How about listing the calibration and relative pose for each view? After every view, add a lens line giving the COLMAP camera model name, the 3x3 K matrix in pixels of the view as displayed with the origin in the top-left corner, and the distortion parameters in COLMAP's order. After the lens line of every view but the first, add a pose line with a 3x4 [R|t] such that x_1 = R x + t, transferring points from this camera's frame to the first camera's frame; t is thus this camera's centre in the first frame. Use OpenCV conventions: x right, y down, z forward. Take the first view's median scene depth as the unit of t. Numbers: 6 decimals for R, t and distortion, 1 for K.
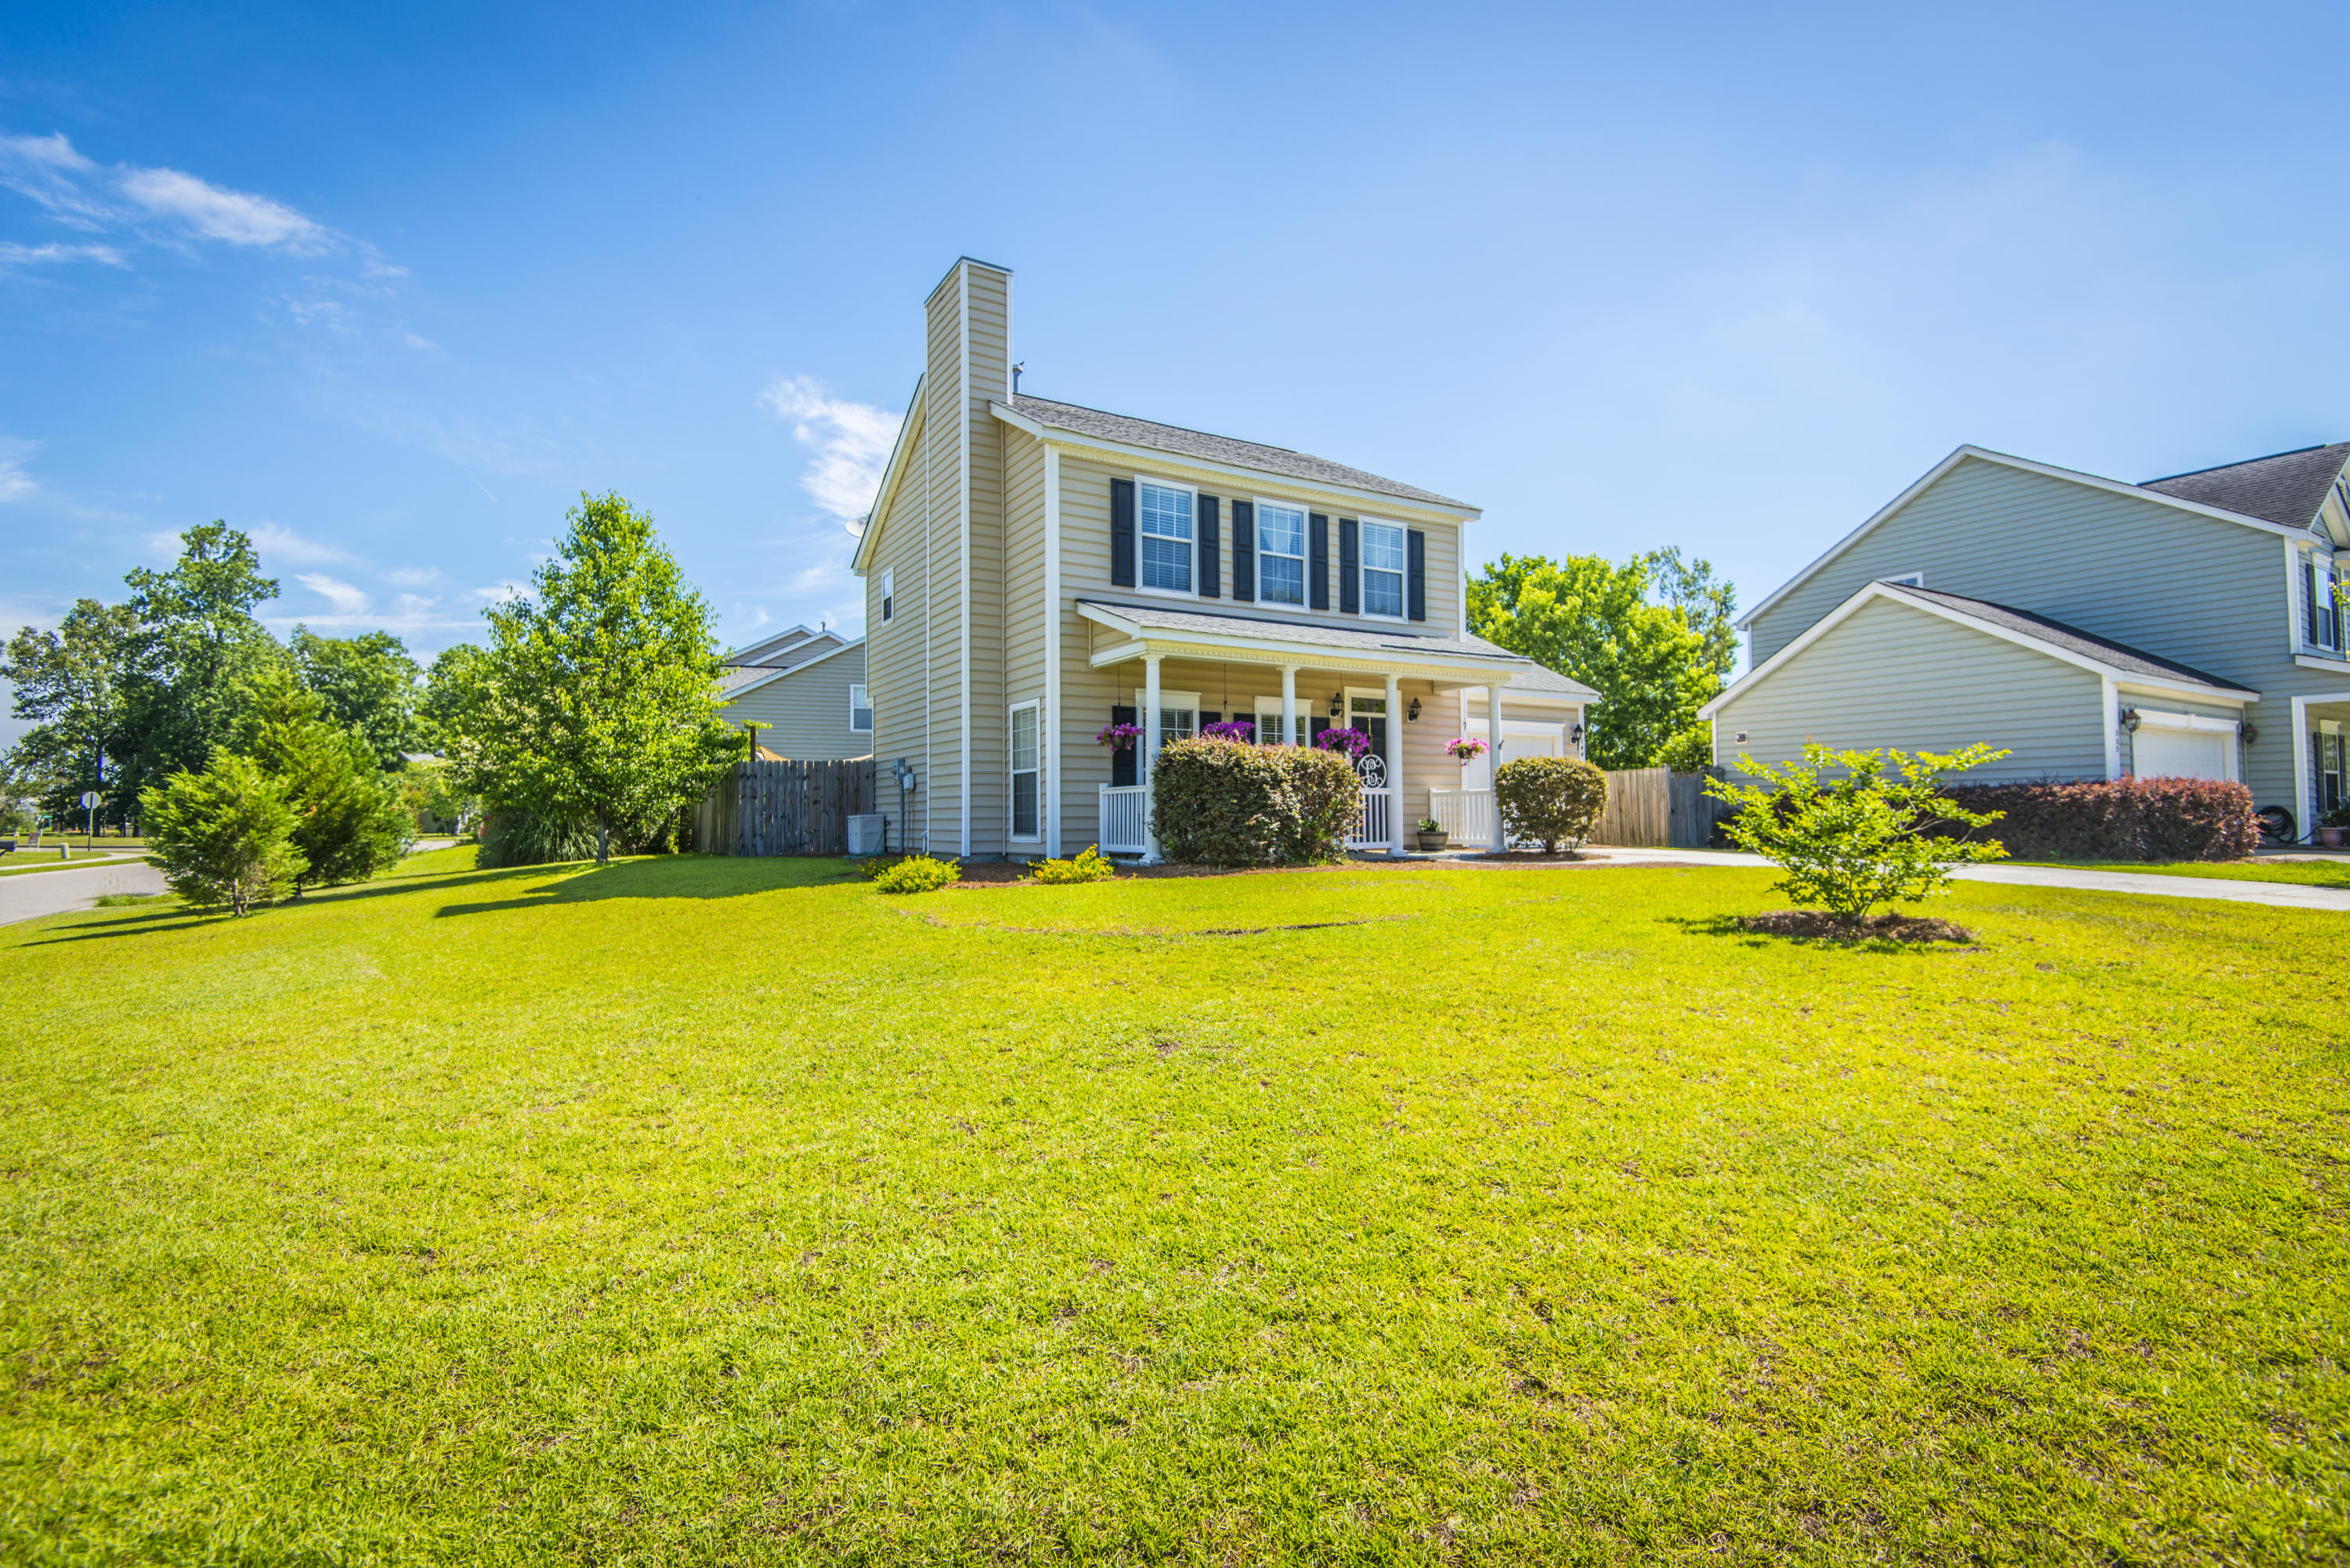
lens RADIAL K [[1079.7, 0, 1160.0], [0, 1079.7, 783.8], [0, 0, 1]] dist [0.010791, -0.001793]
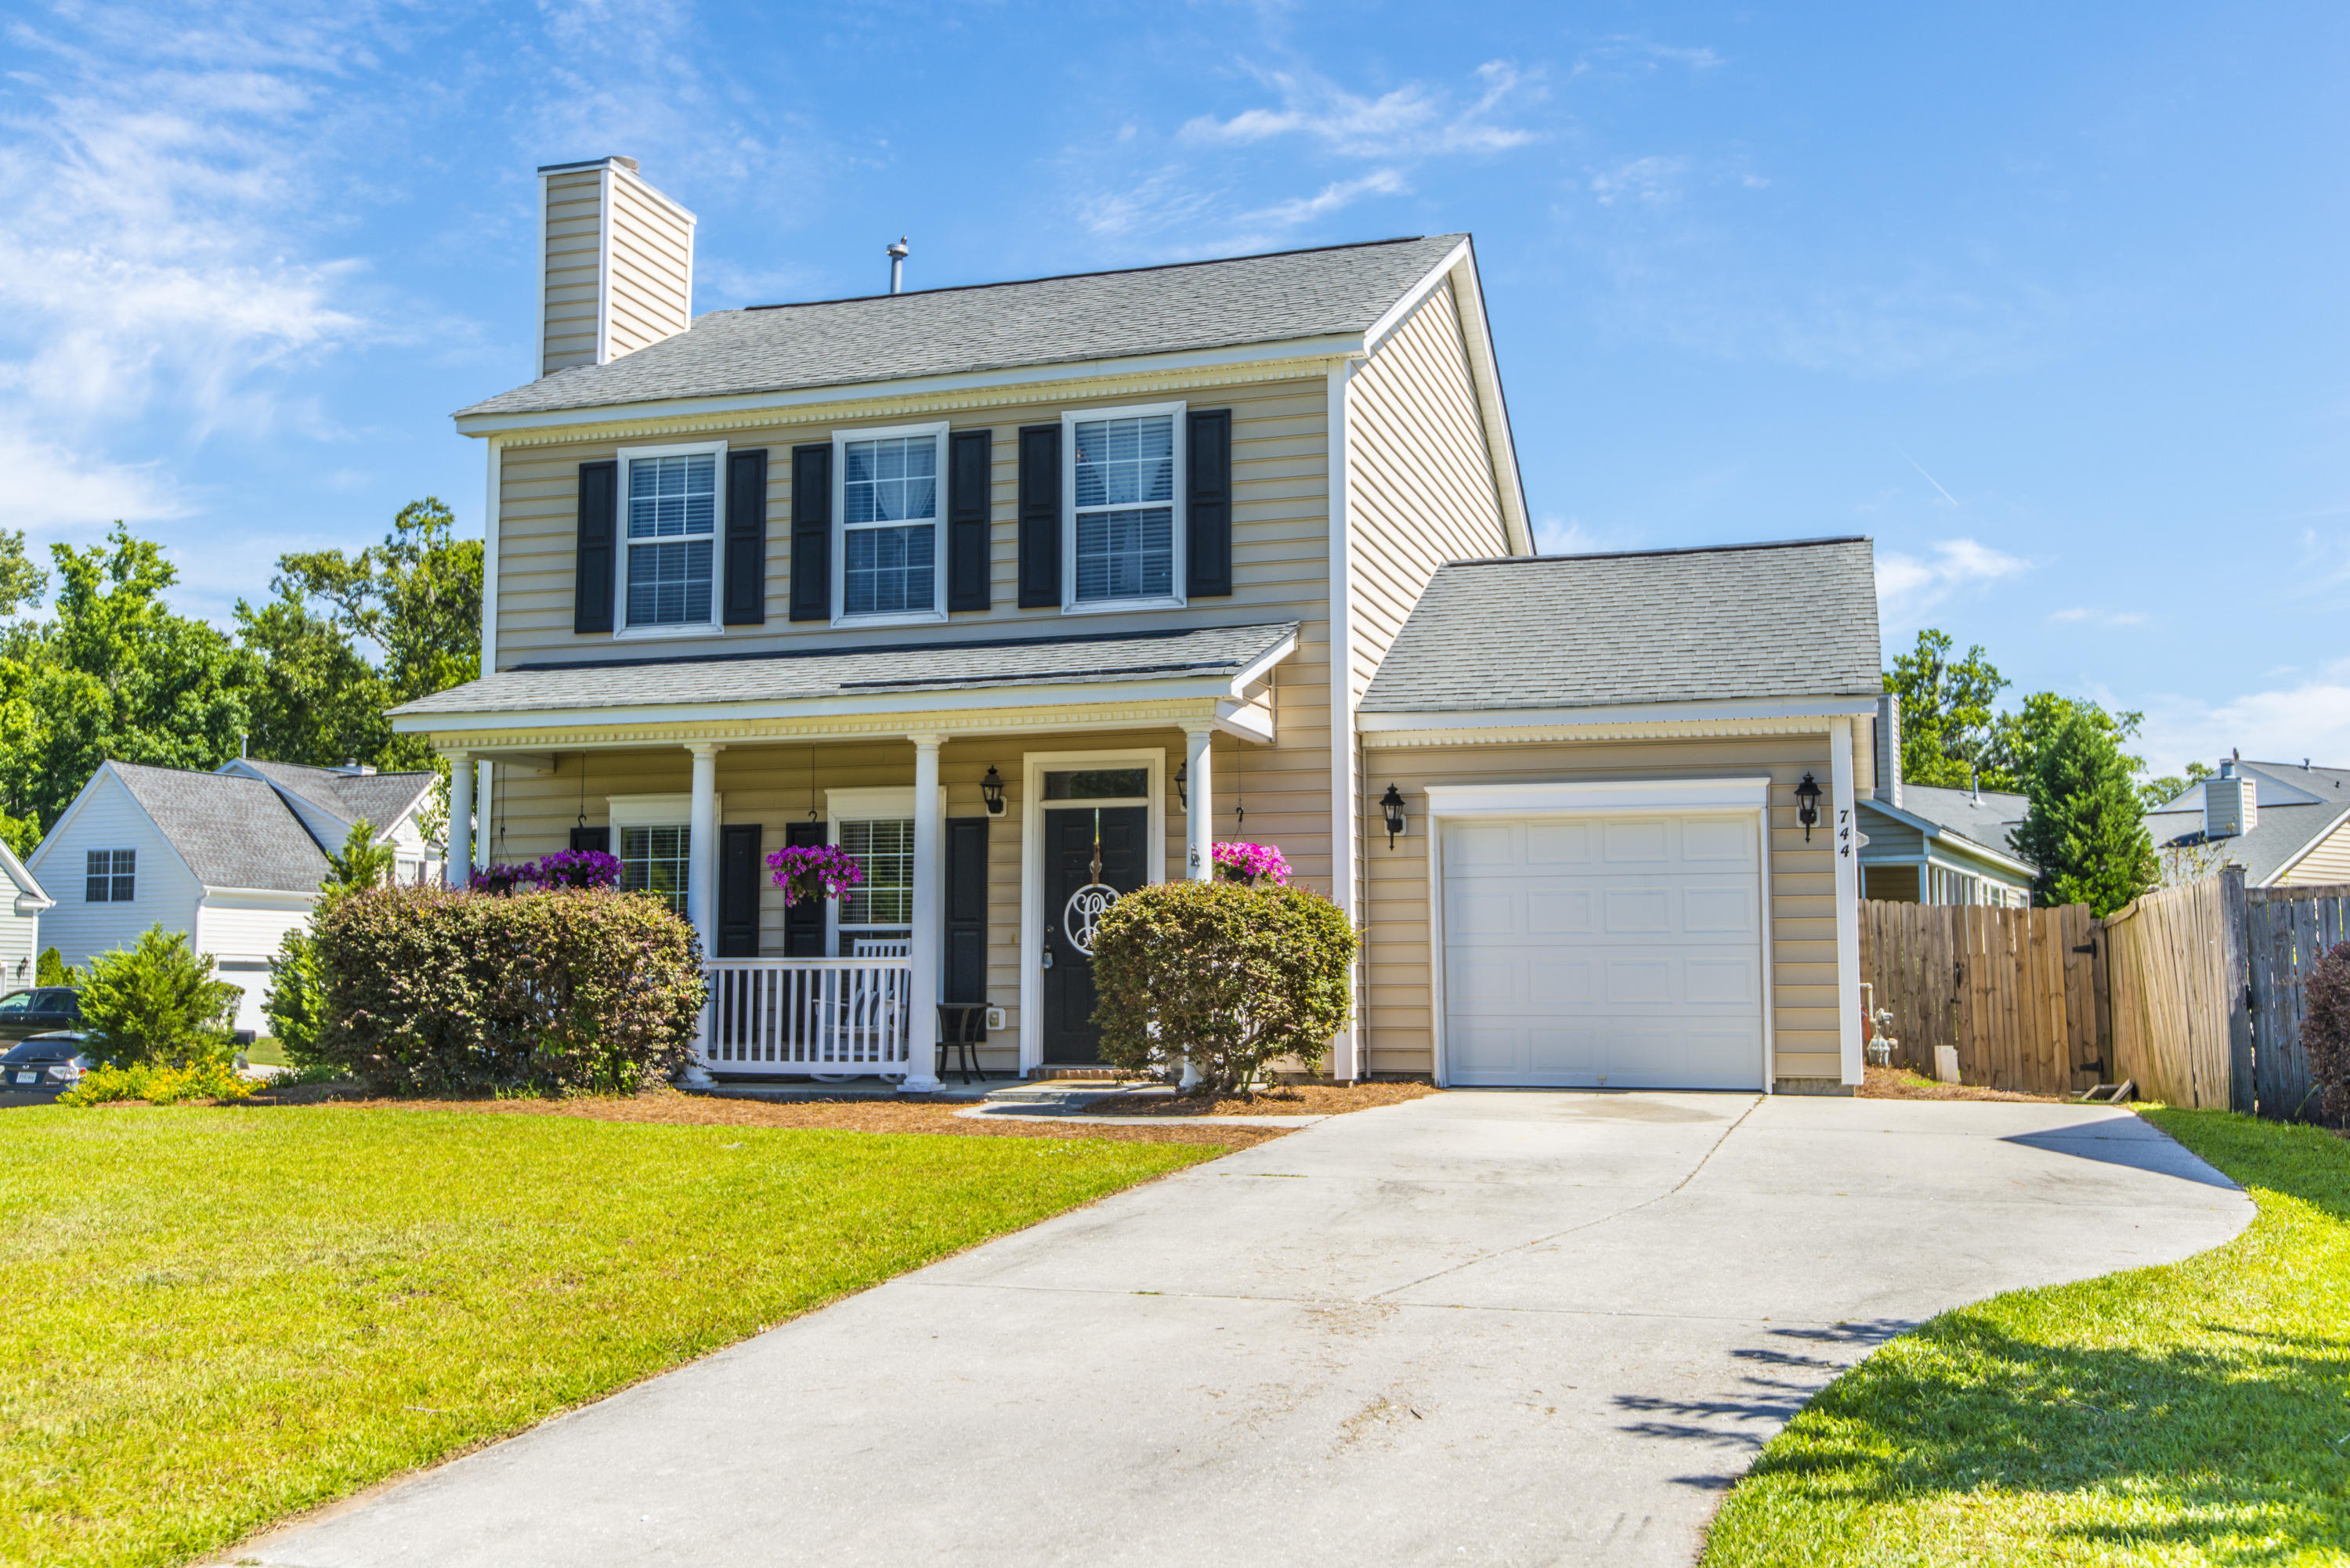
lens RADIAL K [[2157.4, 0, 1167.5], [0, 2157.4, 768.6], [0, 0, 1]] dist [0.034952, 0.000000]
pose [[0.671563, -0.072932, -0.737350, 1.045175], [0.021854, 0.996661, -0.078677, -0.001493], [0.740625, 0.036722, 0.670914, 0.400741]]
